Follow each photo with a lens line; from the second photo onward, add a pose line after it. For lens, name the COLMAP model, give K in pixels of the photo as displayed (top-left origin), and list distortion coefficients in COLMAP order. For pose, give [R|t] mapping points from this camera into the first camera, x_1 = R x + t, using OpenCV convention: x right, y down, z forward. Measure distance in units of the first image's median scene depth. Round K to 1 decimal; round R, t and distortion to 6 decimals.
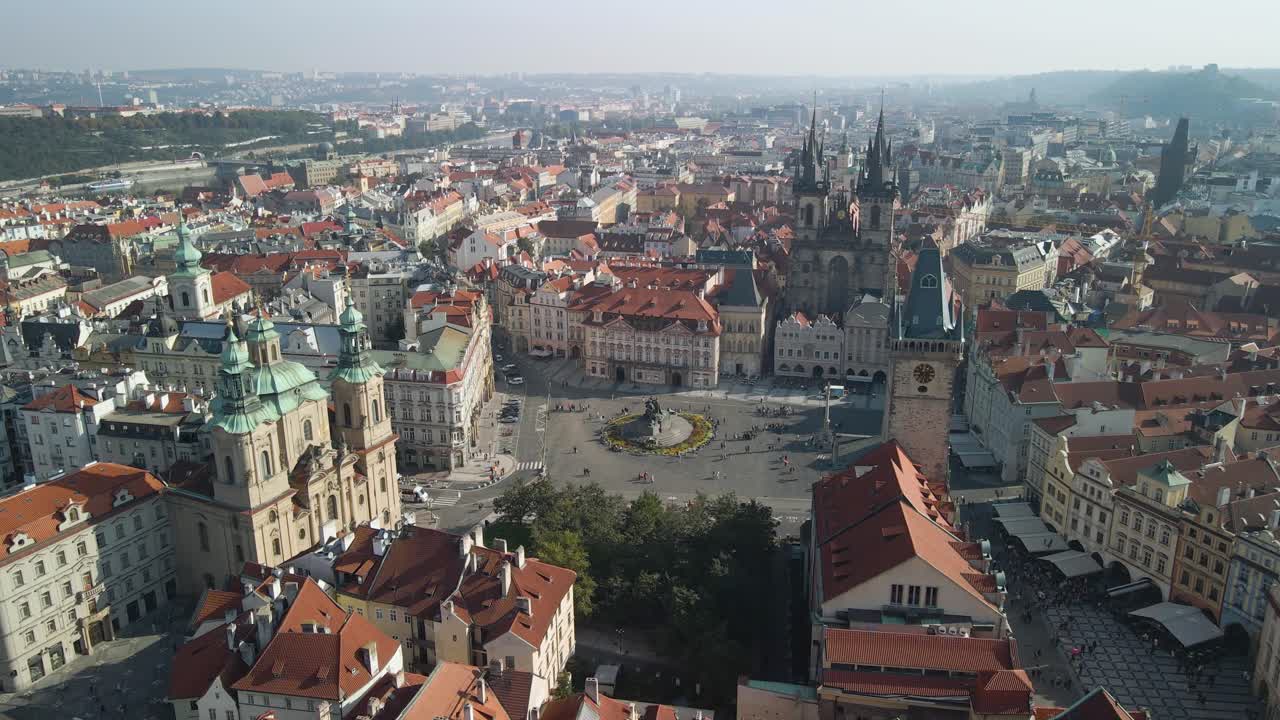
lens RADIAL K [[931.5, 0, 640.0], [0, 931.5, 360.0], [0, 0, 1]] dist [0.025250, 0.000023]
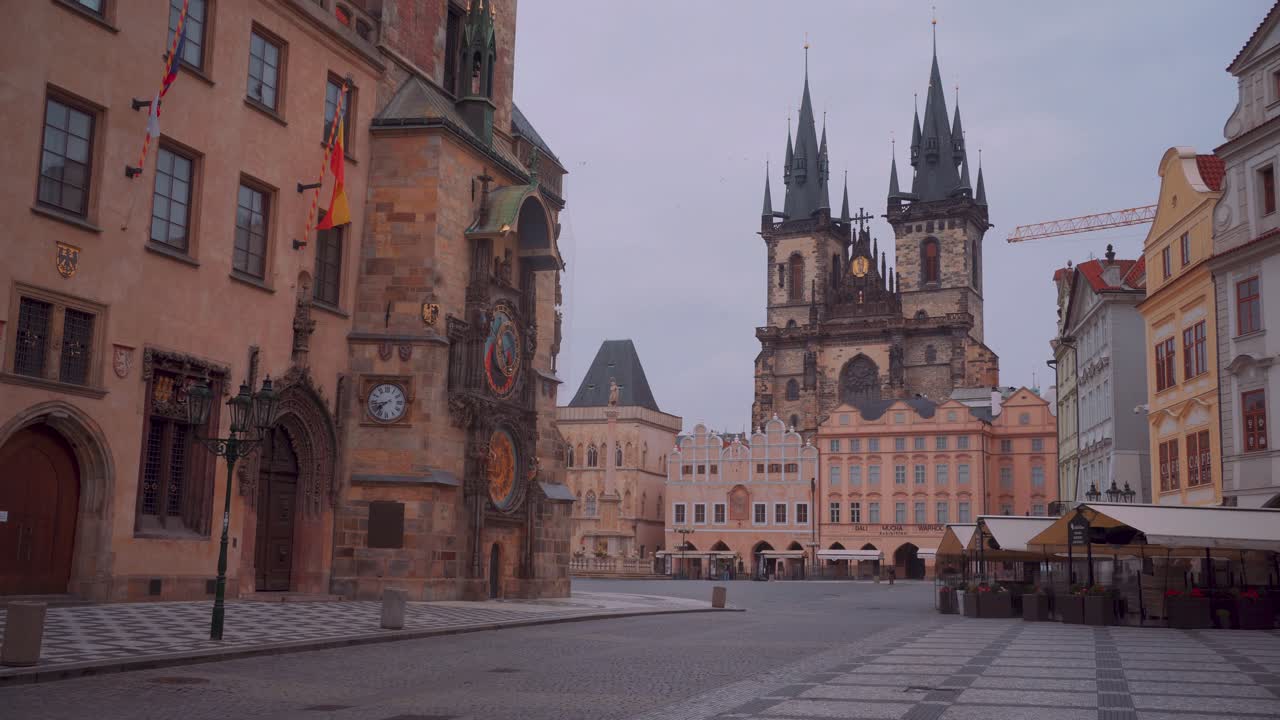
lens RADIAL K [[1308.9, 0, 640.0], [0, 1308.9, 360.0], [0, 0, 1]] dist [-0.019687, -0.006317]
pose [[0.980533, 0.001638, -0.196349, 0.248750], [-0.088549, 0.896201, -0.434721, 0.184919], [0.175256, 0.443645, 0.878899, 0.457658]]
